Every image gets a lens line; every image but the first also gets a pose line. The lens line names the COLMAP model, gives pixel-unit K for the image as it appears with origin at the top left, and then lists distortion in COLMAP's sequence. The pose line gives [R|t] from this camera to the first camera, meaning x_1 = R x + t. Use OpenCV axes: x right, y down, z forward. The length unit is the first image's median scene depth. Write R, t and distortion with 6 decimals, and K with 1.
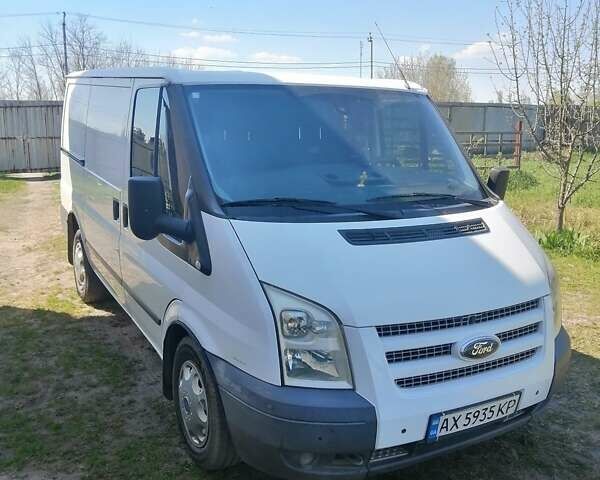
lens RADIAL K [[595.8, 0, 287.7], [0, 595.8, 239.2], [0, 0, 1]] dist [0.002169, -0.039125]
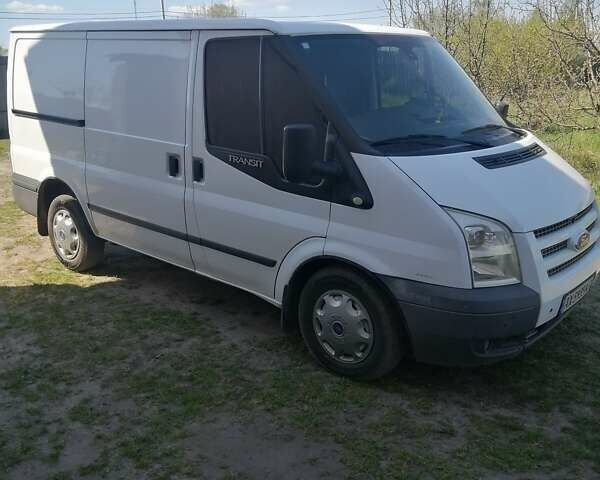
lens RADIAL K [[595.8, 0, 287.7], [0, 595.8, 239.2], [0, 0, 1]] dist [0.002169, -0.039125]
pose [[0.946496, -0.122567, 0.298535, -0.530953], [0.099060, 0.990754, 0.092701, -0.001071], [-0.307137, -0.058168, 0.949886, -0.017785]]
